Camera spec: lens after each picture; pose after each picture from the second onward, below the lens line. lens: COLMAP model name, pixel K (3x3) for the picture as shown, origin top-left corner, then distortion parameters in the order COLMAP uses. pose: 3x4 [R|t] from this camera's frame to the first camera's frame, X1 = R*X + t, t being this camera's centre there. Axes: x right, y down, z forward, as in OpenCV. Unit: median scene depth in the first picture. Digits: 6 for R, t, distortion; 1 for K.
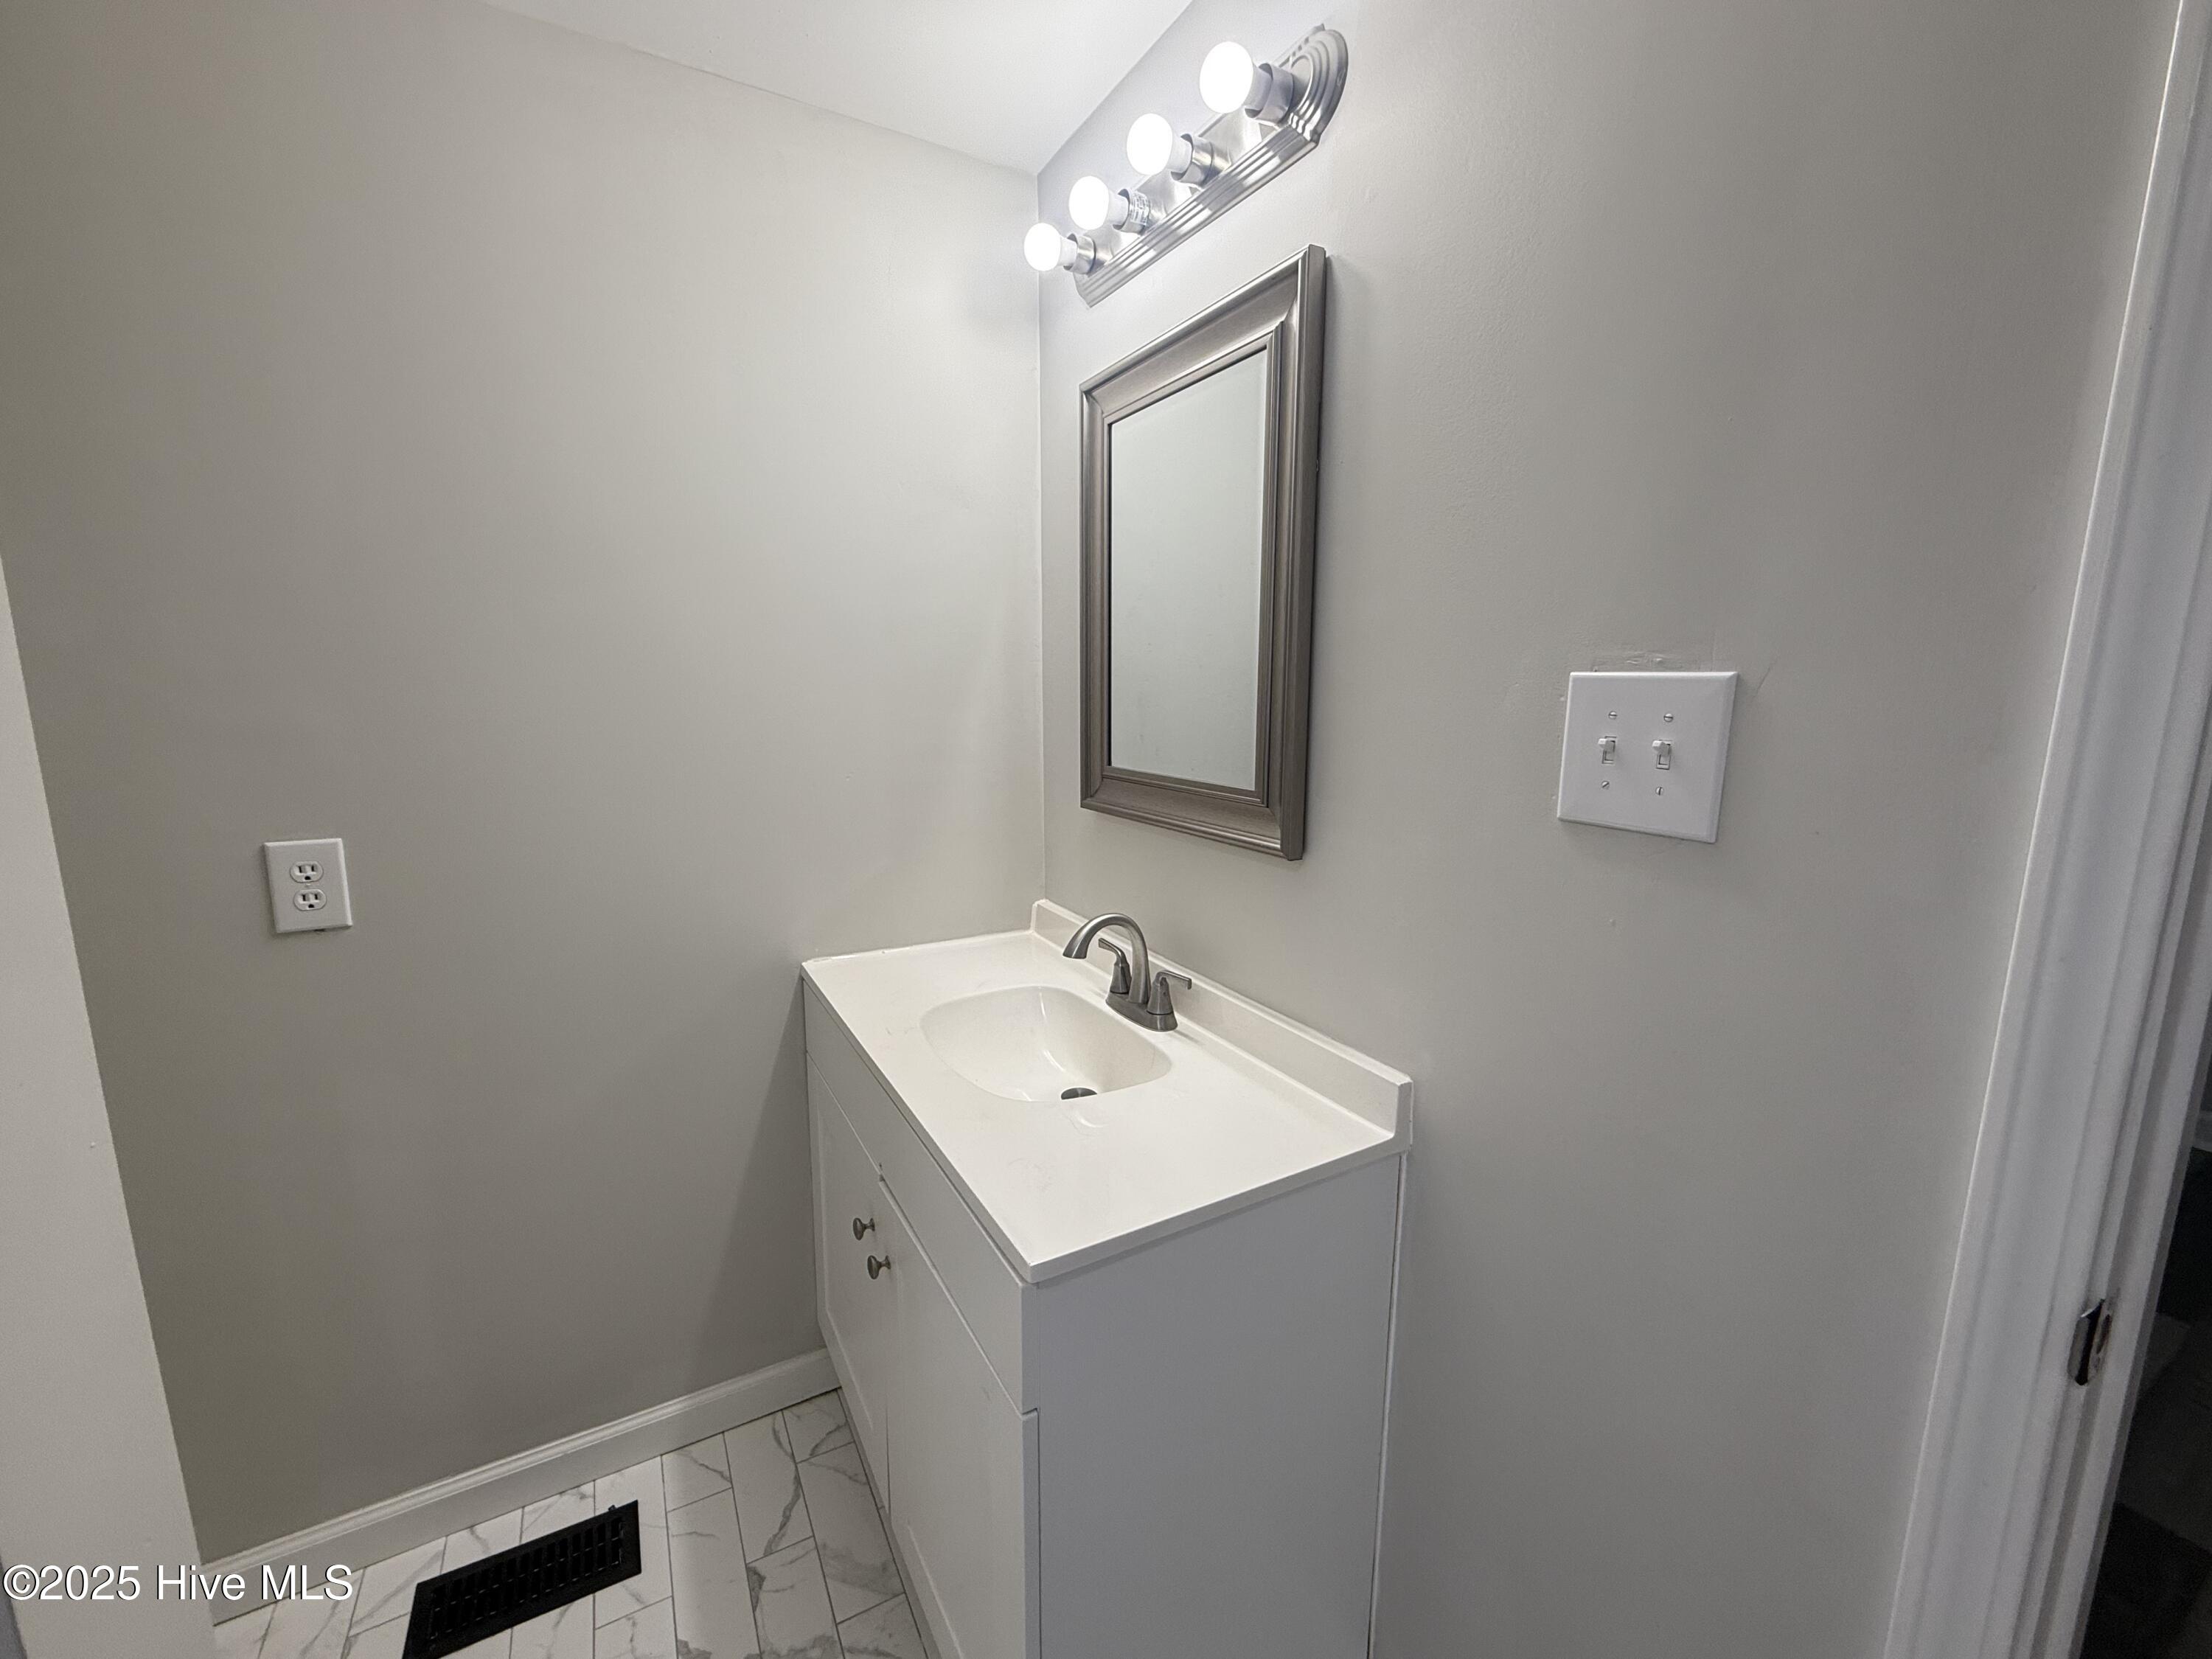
lens RADIAL K [[891.0, 0, 1106.0], [0, 891.0, 829.5], [0, 0, 1]] dist [-0.002063, -0.000190]
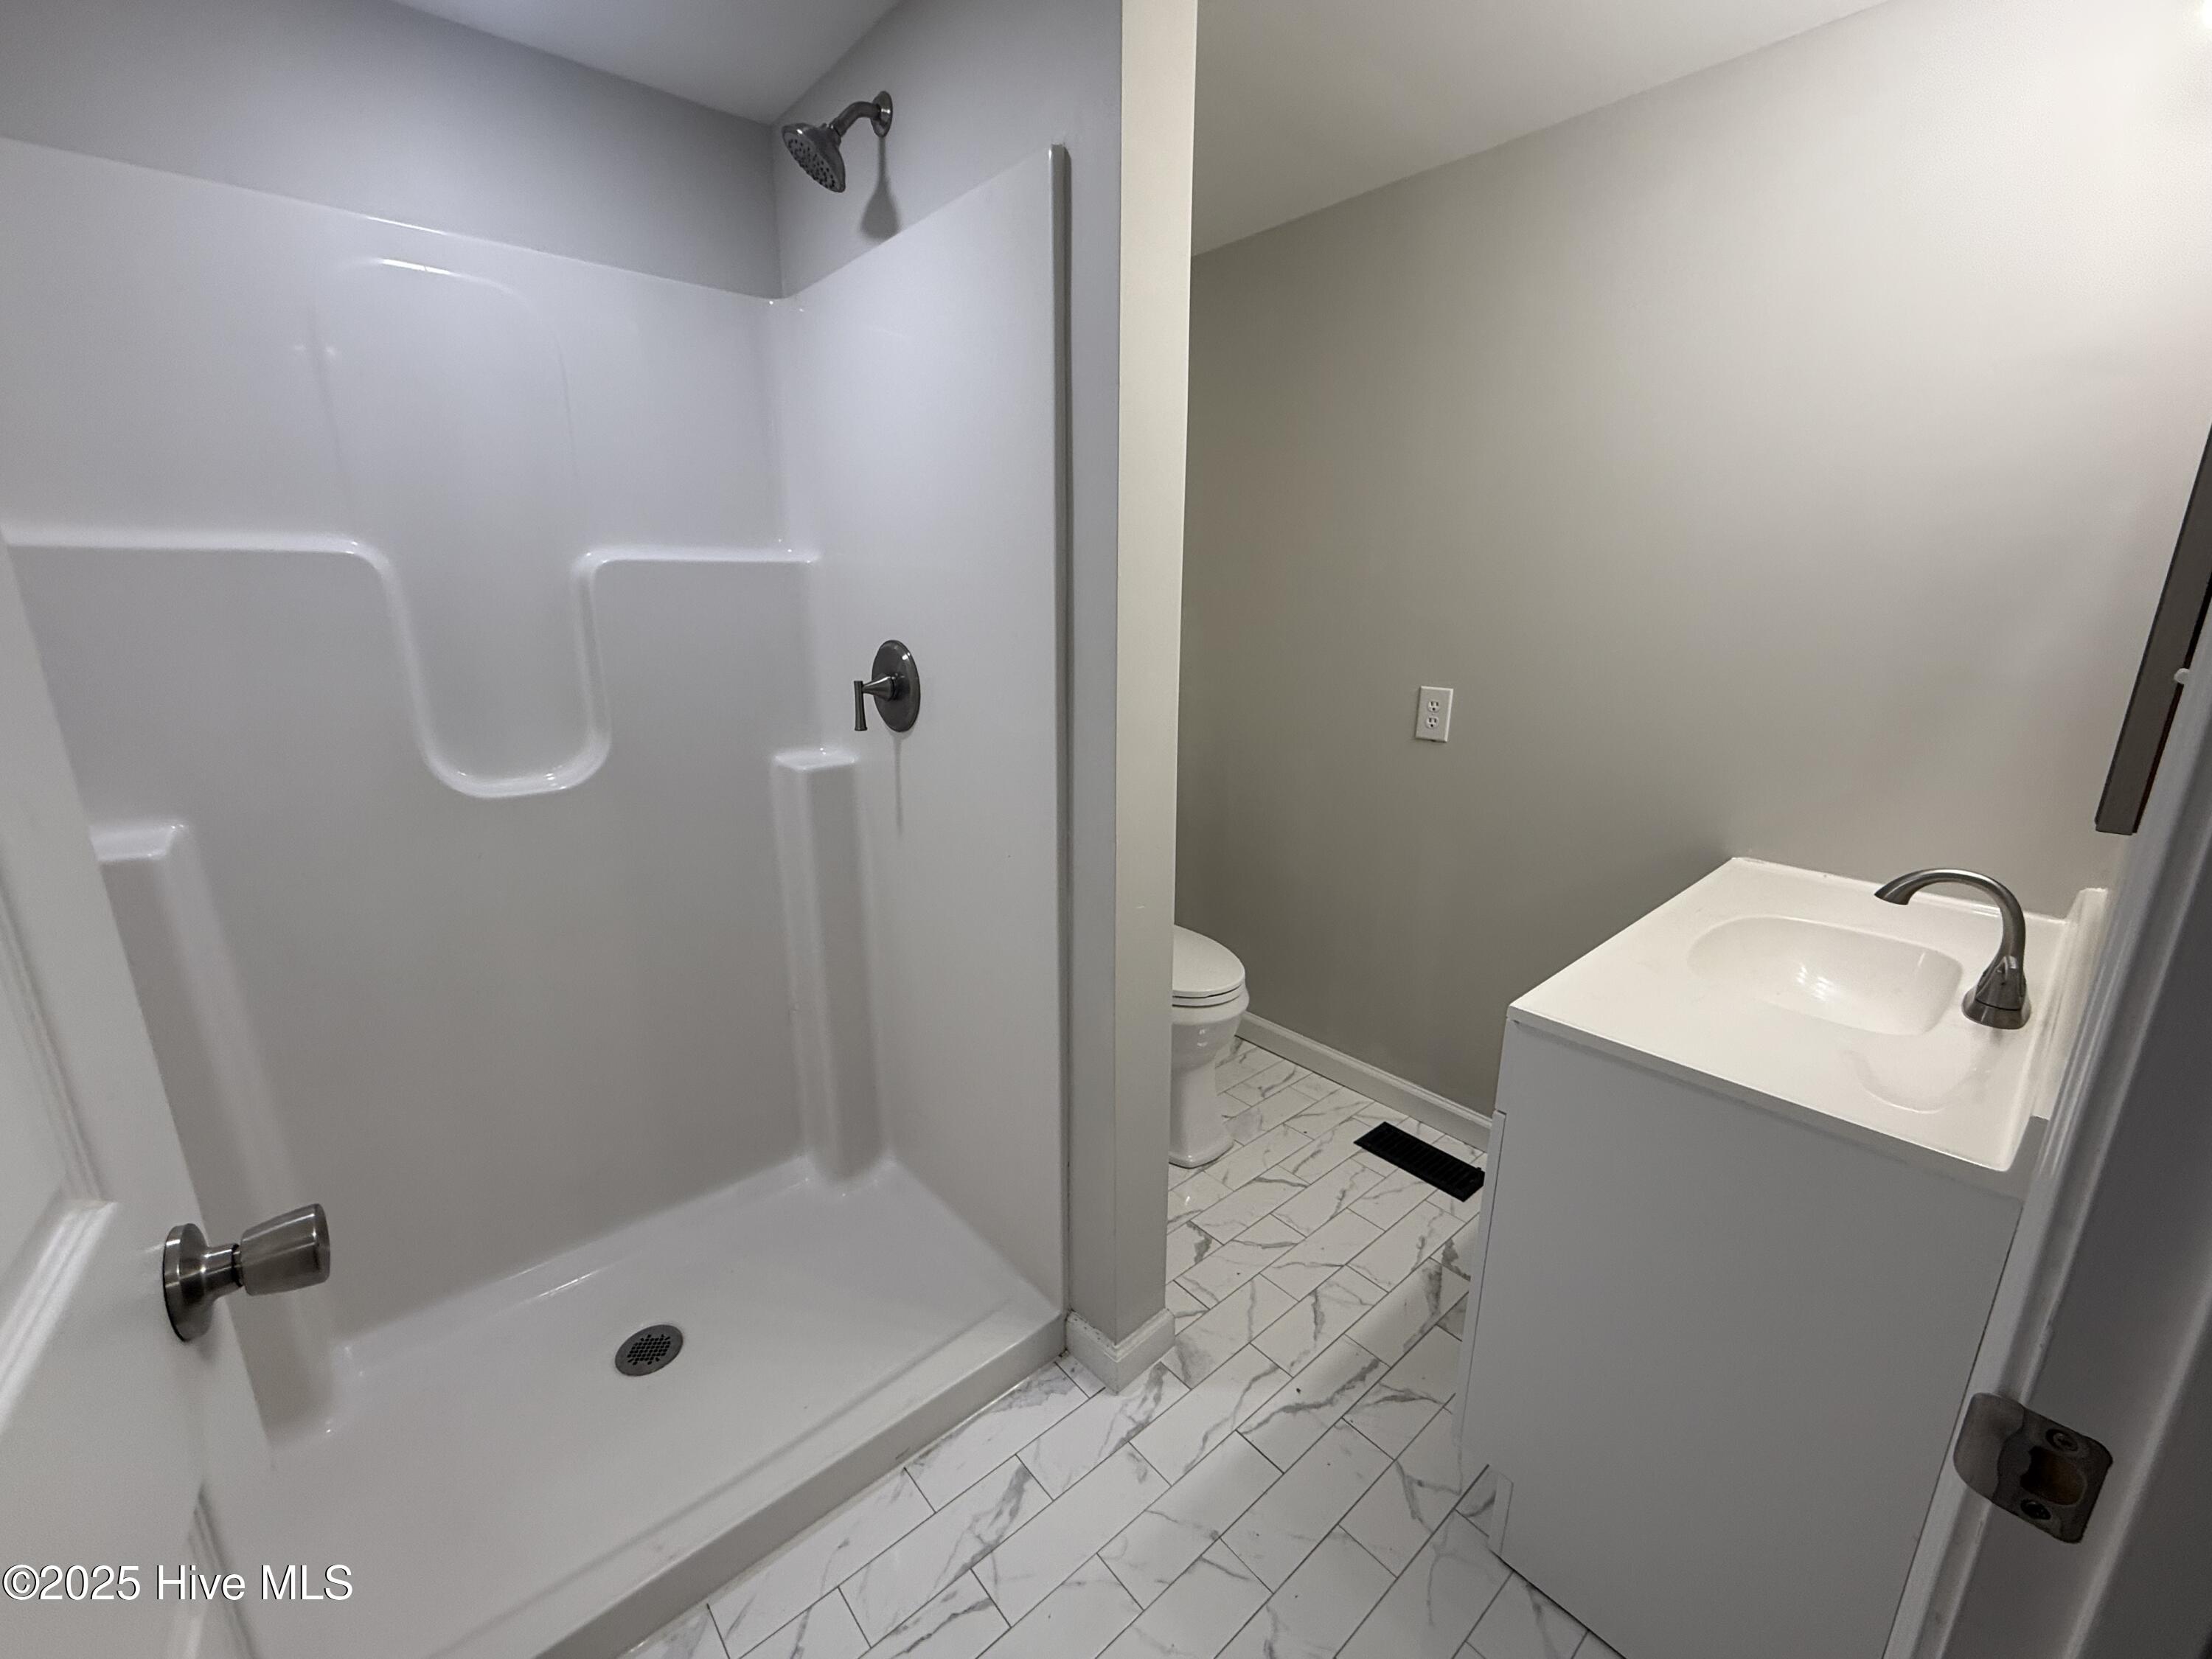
lens RADIAL K [[891.0, 0, 1106.0], [0, 891.0, 829.5], [0, 0, 1]] dist [-0.002063, -0.000190]
pose [[0.191659, 0.247737, -0.949681, 0.660125], [-0.164671, 0.962019, 0.217723, 0.006548], [0.967549, 0.114656, 0.225175, 0.009484]]
